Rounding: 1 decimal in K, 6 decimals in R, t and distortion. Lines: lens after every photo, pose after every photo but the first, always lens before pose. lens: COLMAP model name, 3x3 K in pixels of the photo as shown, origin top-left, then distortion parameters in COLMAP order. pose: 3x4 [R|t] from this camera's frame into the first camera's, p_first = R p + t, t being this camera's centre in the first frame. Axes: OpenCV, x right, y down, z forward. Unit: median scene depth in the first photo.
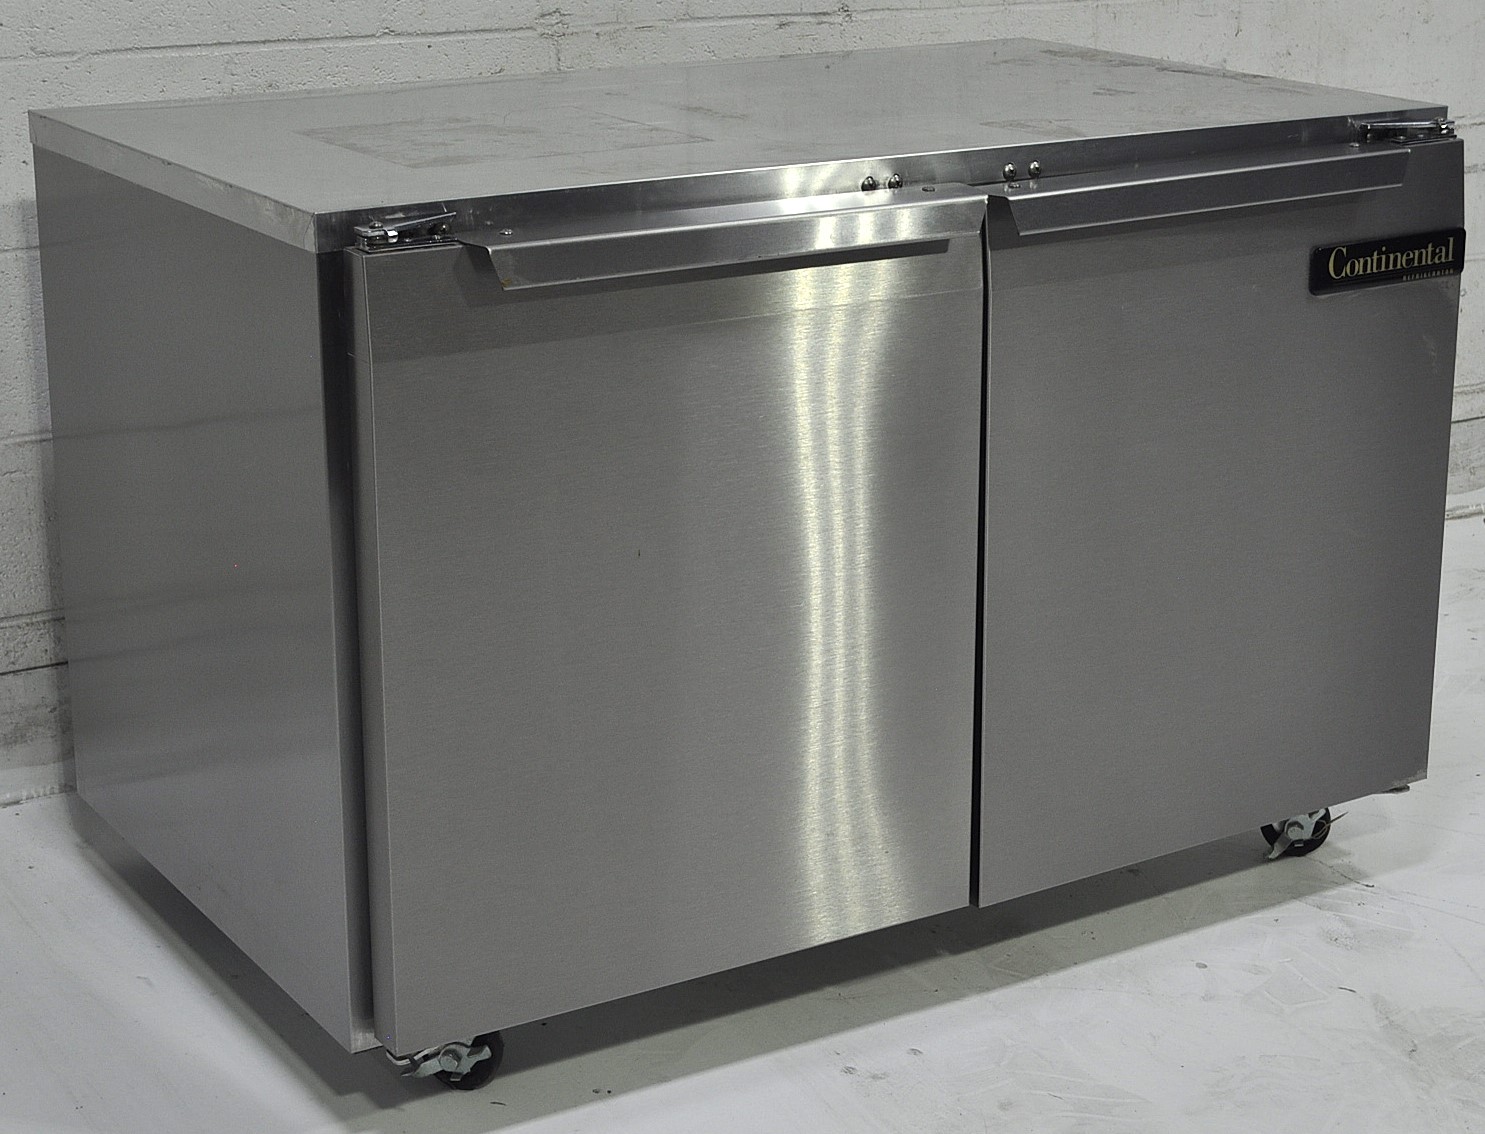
lens RADIAL K [[2827.2, 0, 744.9], [0, 2827.2, 576.5], [0, 0, 1]] dist [-0.034213, 0.000000]
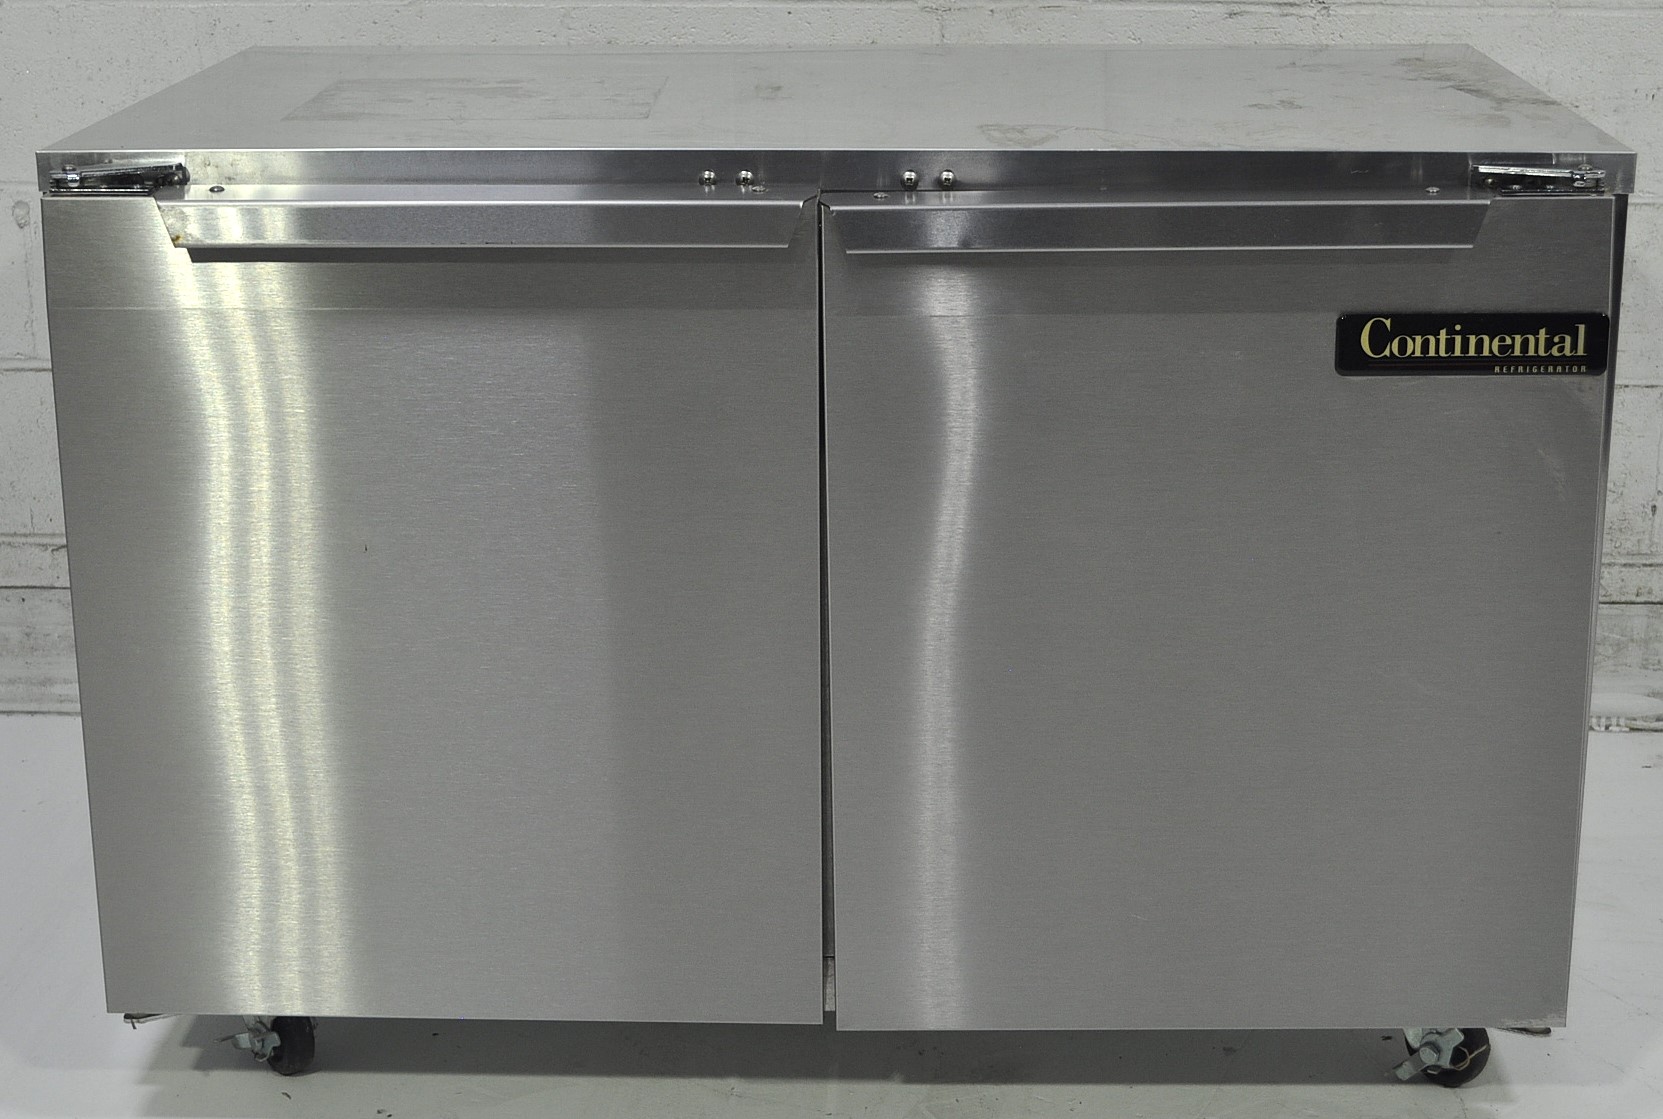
lens RADIAL K [[2804.5, 0, 794.7], [0, 2804.5, 554.9], [0, 0, 1]] dist [-0.056063, 0.000000]
pose [[0.820366, 0.158005, -0.549577, 0.459117], [-0.159132, 0.986185, 0.045990, -0.055570], [0.549251, 0.049727, 0.834176, 0.243444]]
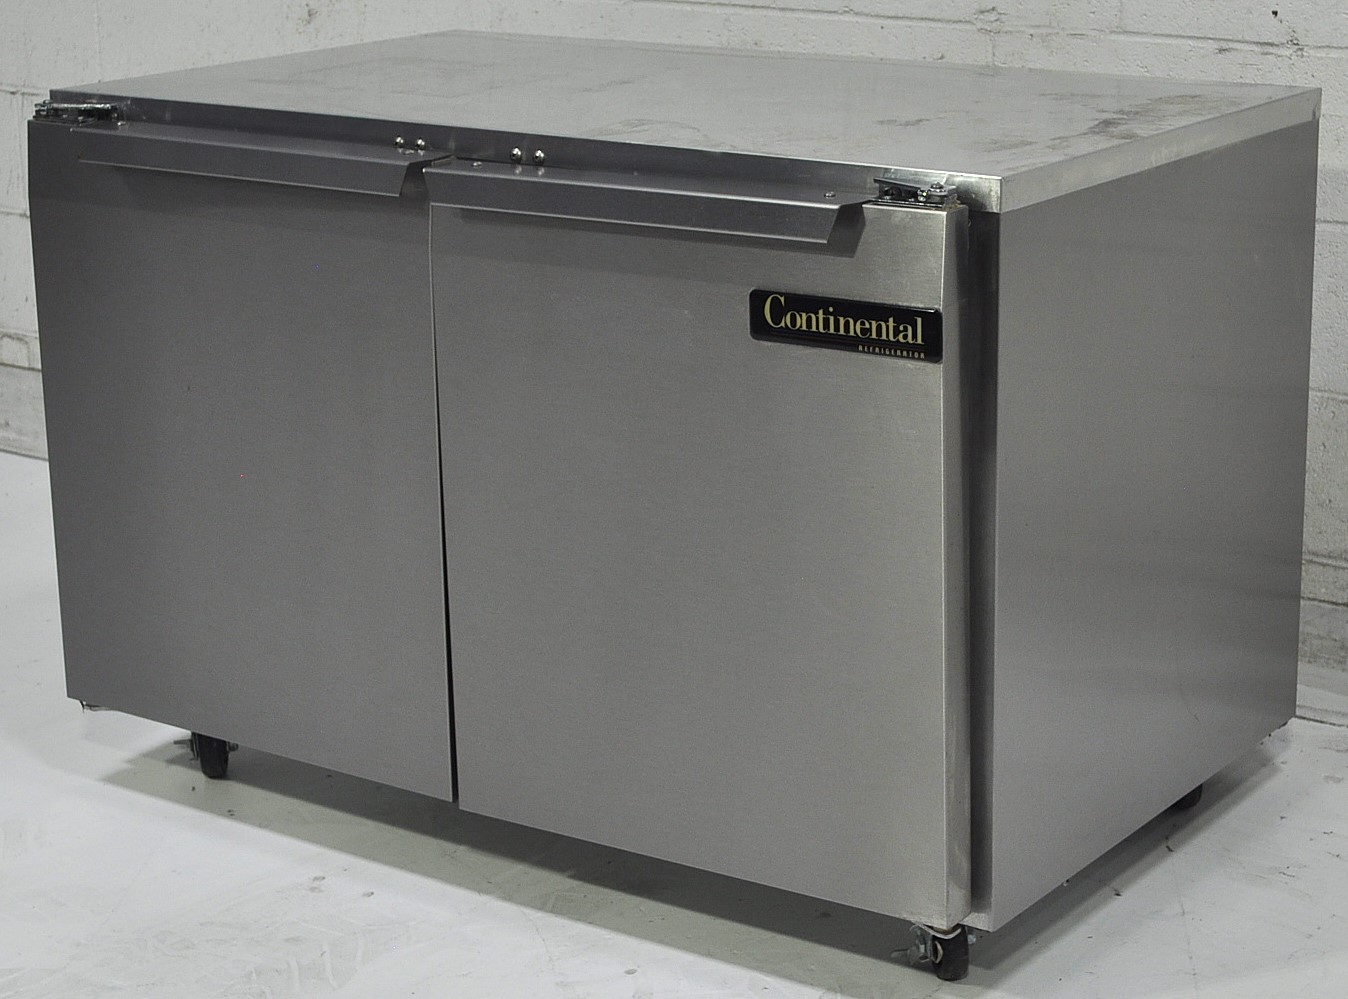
lens RADIAL K [[2813.1, 0, 677.0], [0, 2813.1, 493.8], [0, 0, 1]] dist [-0.042094, 0.000000]
pose [[0.376066, 0.240608, -0.894809, 0.951232], [-0.257157, 0.954864, 0.148680, -0.165632], [0.890194, 0.174193, 0.420965, 0.522333]]
